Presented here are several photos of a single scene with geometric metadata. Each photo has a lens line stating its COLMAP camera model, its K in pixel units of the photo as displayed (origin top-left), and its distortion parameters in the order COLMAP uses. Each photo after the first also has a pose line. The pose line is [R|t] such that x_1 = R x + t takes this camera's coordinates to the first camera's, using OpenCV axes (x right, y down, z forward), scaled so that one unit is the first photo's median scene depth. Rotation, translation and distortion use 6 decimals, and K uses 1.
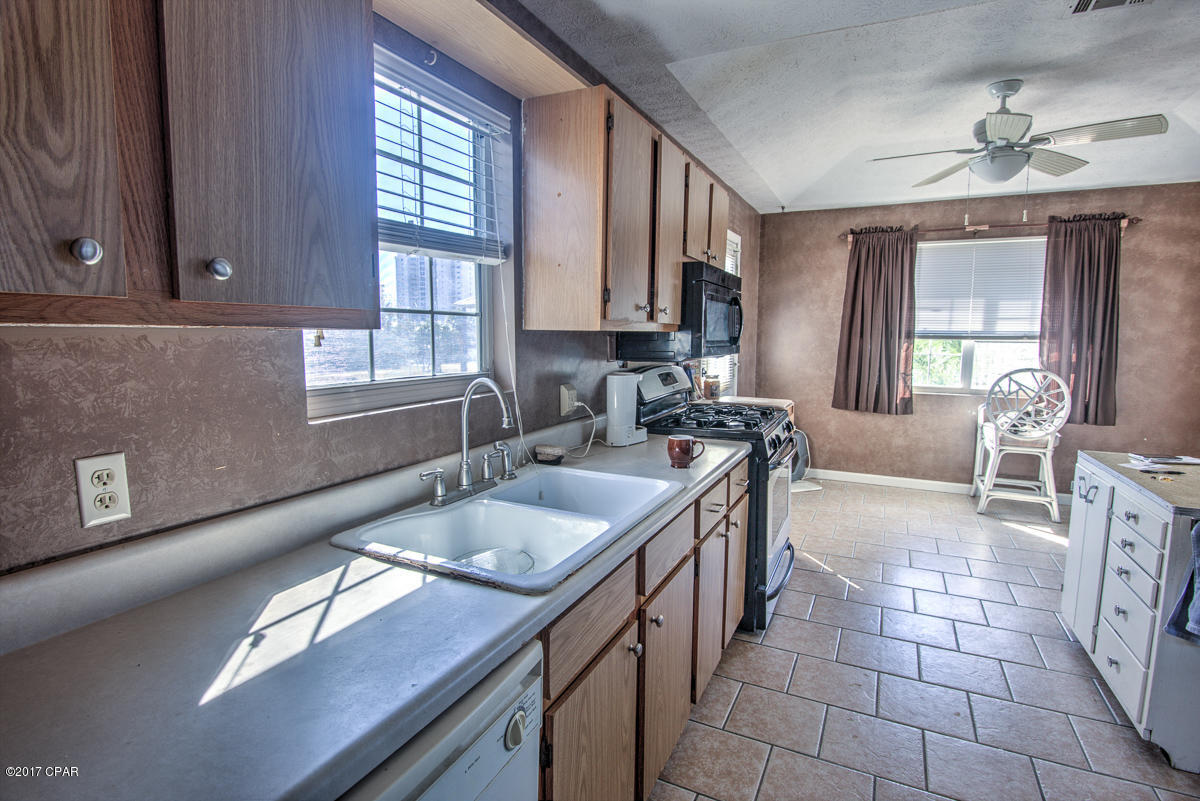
lens RADIAL K [[585.2, 0, 599.4], [0, 585.2, 399.9], [0, 0, 1]] dist [-0.018526, -0.000863]
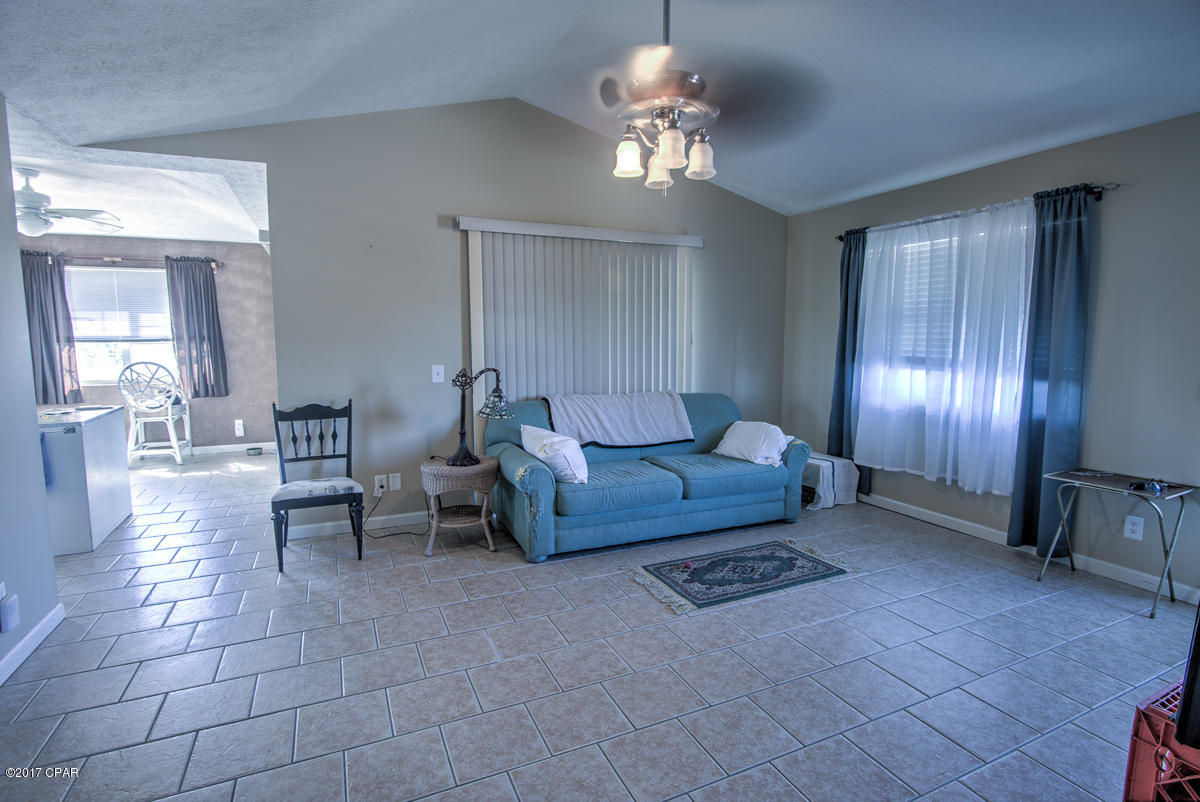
lens RADIAL K [[585.2, 0, 596.1], [0, 585.2, 401.3], [0, 0, 1]] dist [-0.018526, -0.000863]
pose [[0.638365, -0.091809, 0.764239, 0.328364], [0.091604, 0.994867, 0.042998, 0.077956], [-0.764263, 0.042559, 0.643498, -0.723328]]
